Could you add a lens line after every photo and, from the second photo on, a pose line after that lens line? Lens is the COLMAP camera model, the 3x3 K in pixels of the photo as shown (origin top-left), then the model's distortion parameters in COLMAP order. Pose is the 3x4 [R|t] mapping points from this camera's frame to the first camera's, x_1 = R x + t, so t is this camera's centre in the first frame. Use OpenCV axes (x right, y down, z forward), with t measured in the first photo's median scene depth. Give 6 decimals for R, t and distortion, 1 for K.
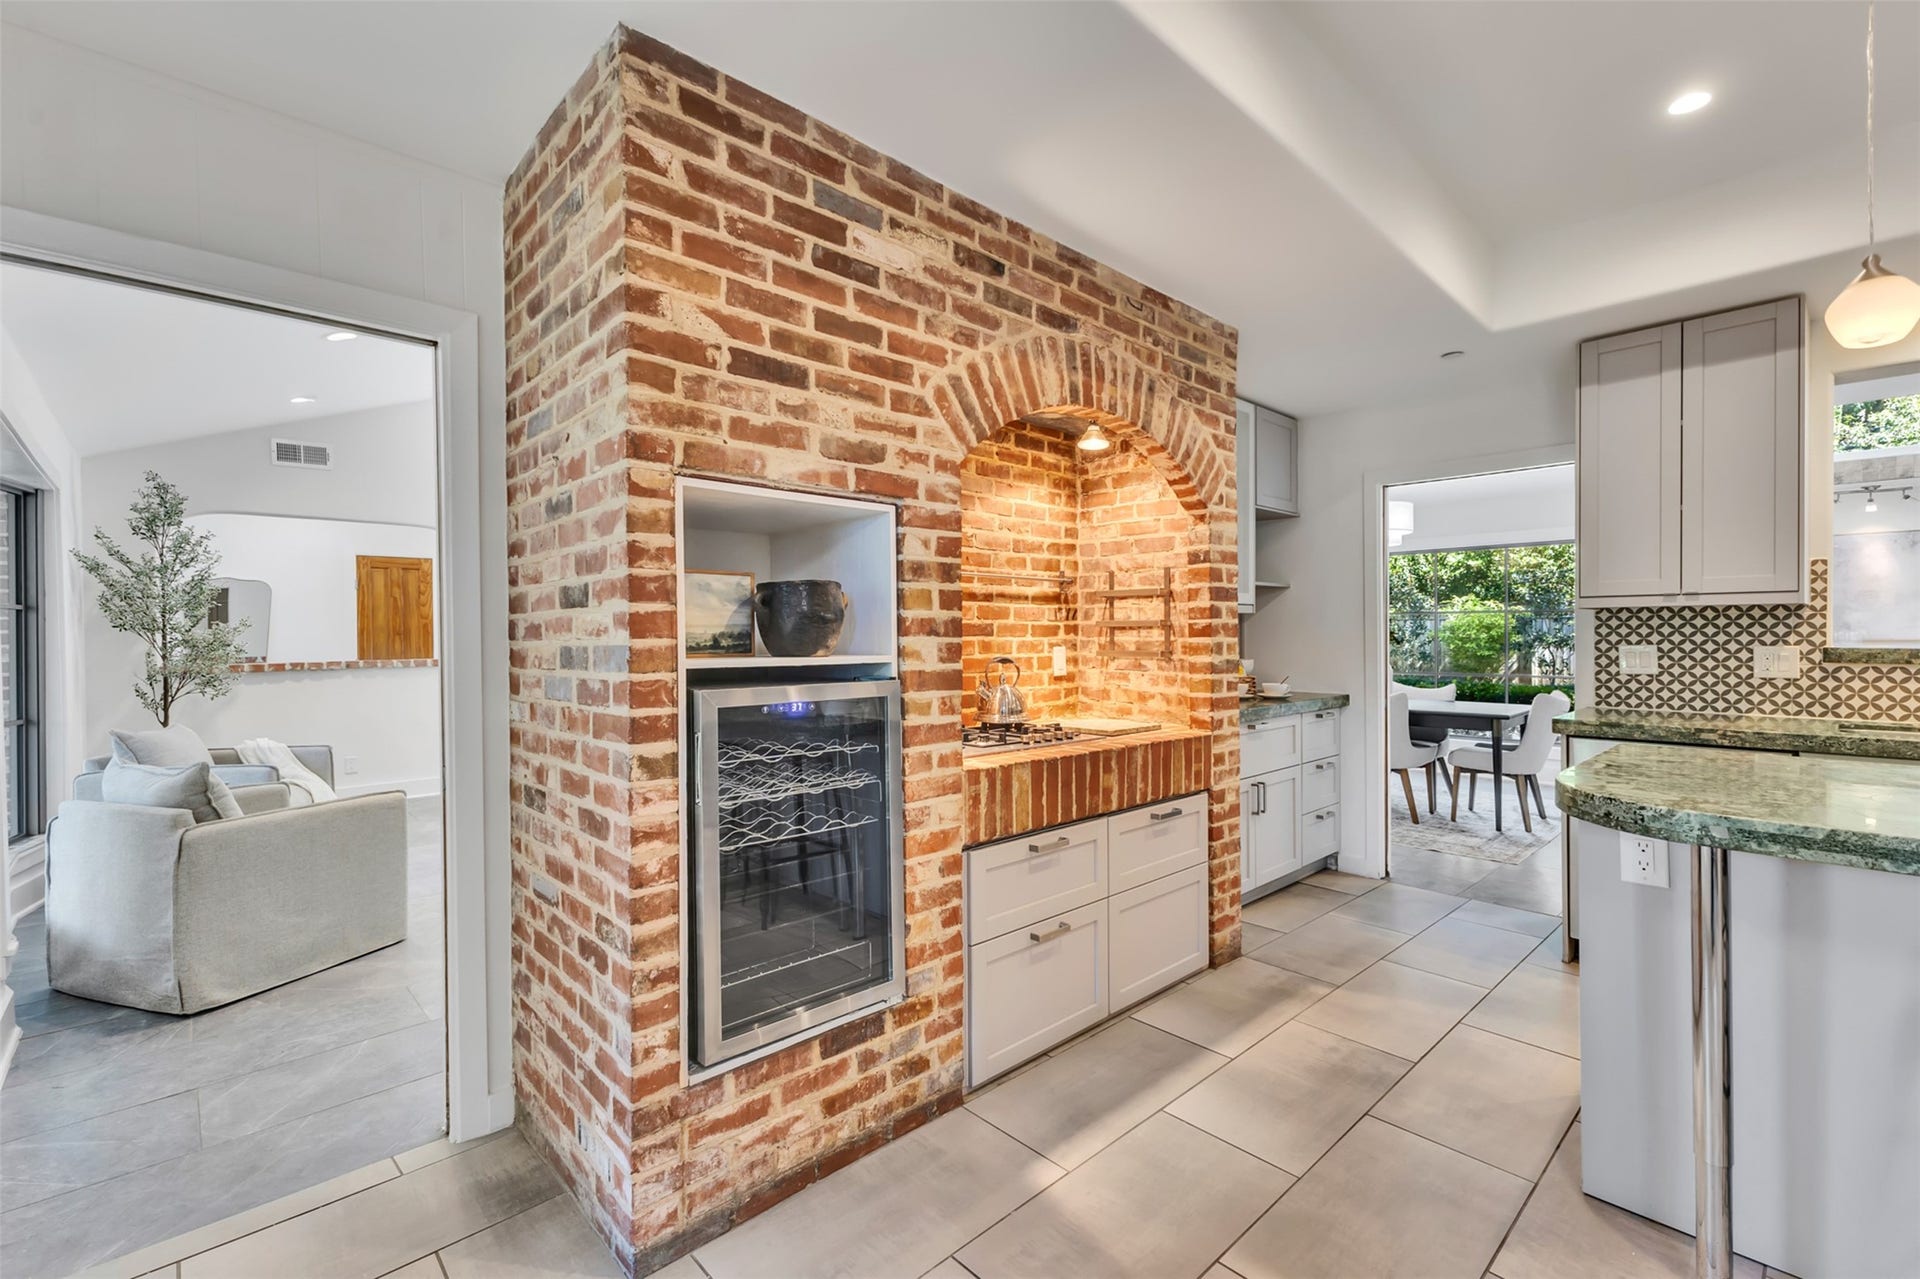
lens RADIAL K [[835.5, 0, 951.4], [0, 835.5, 639.5], [0, 0, 1]] dist [0.010133, 0.000386]
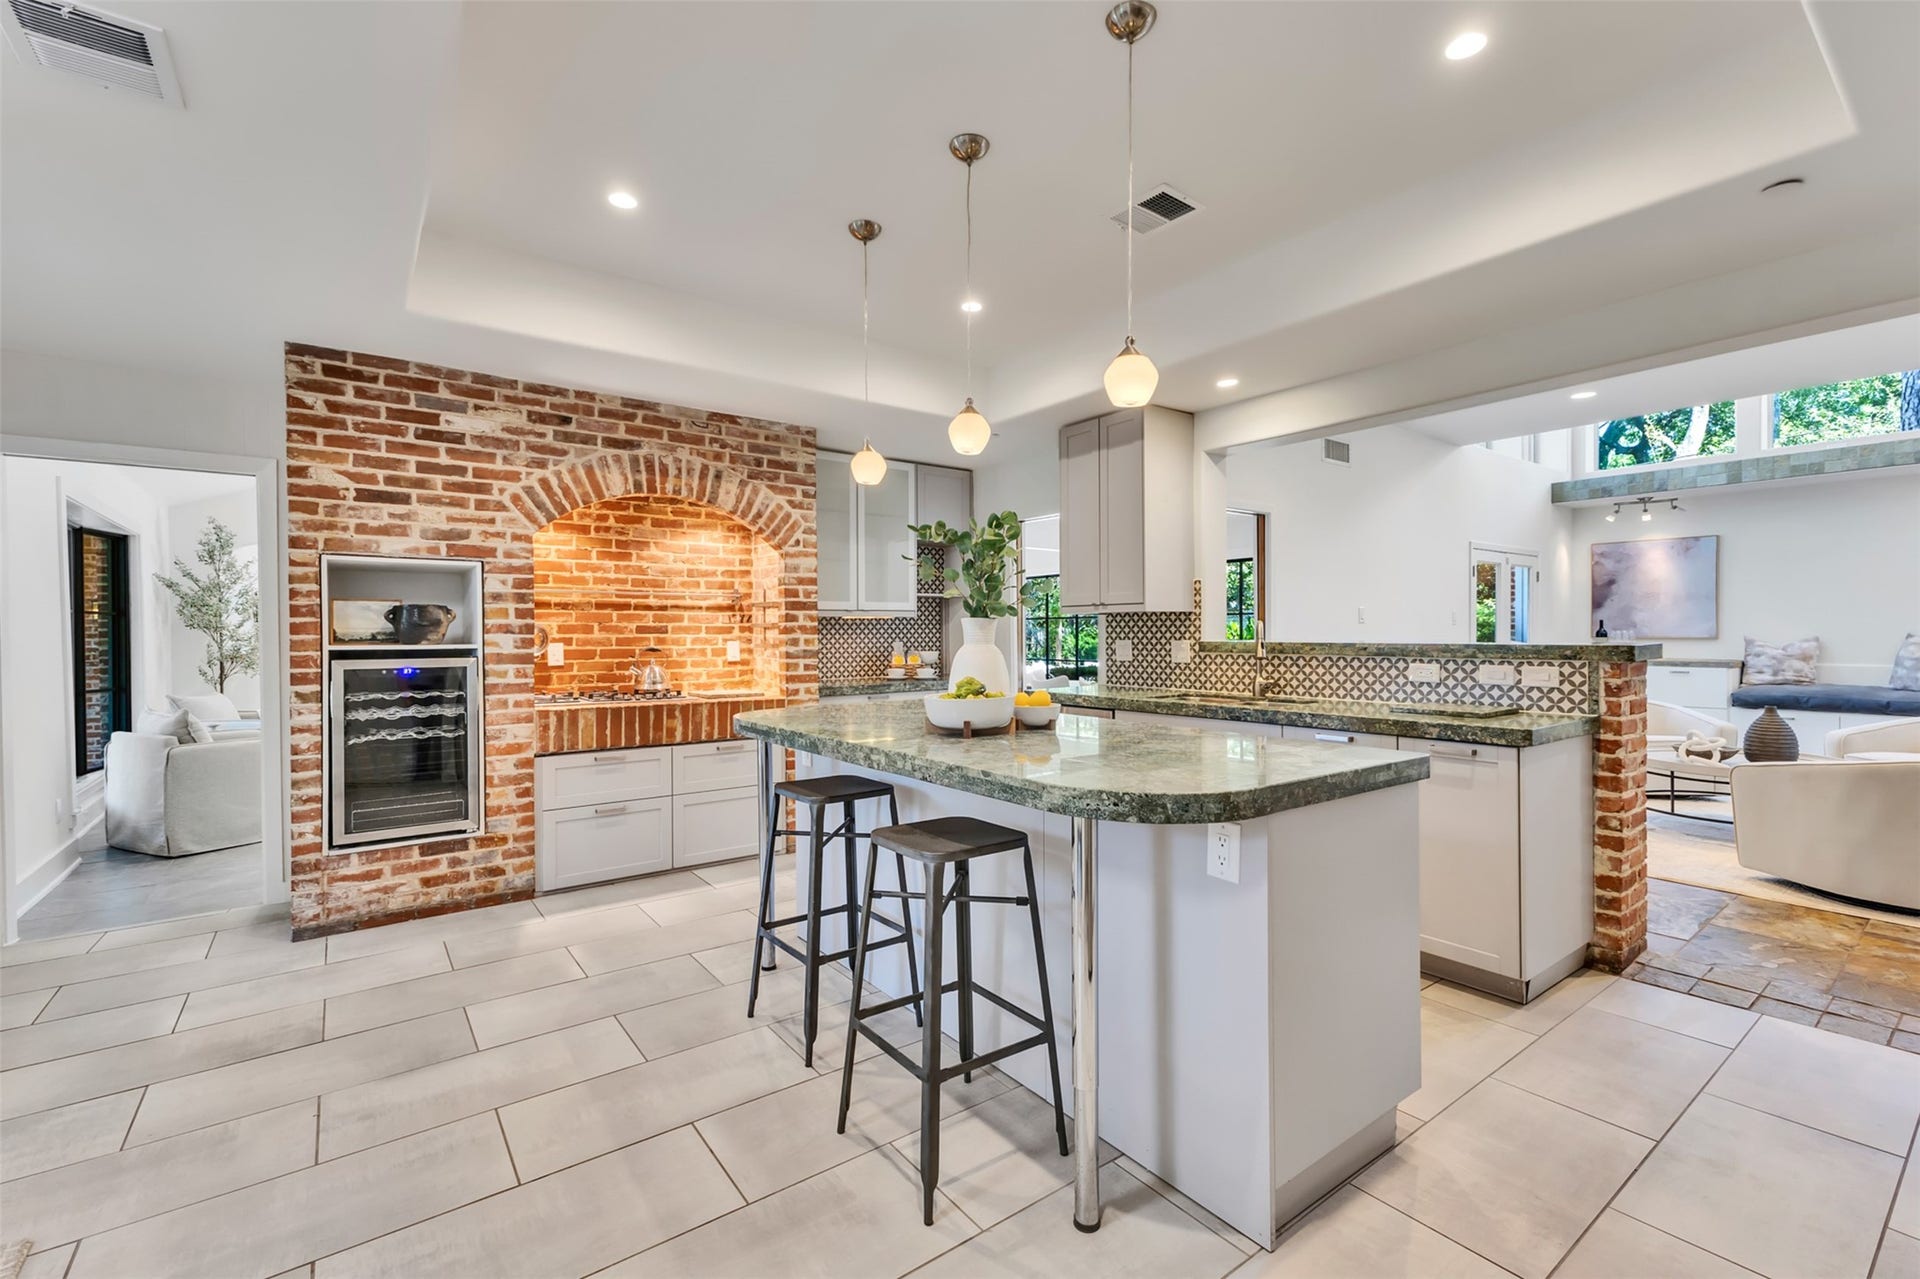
lens RADIAL K [[835.5, 0, 951.4], [0, 835.5, 639.5], [0, 0, 1]] dist [0.010133, 0.000386]
pose [[0.993577, 0.000219, -0.113161, 1.115512], [0.000079, 0.999997, 0.002632, 0.003299], [0.113161, -0.002624, 0.993573, -0.669742]]
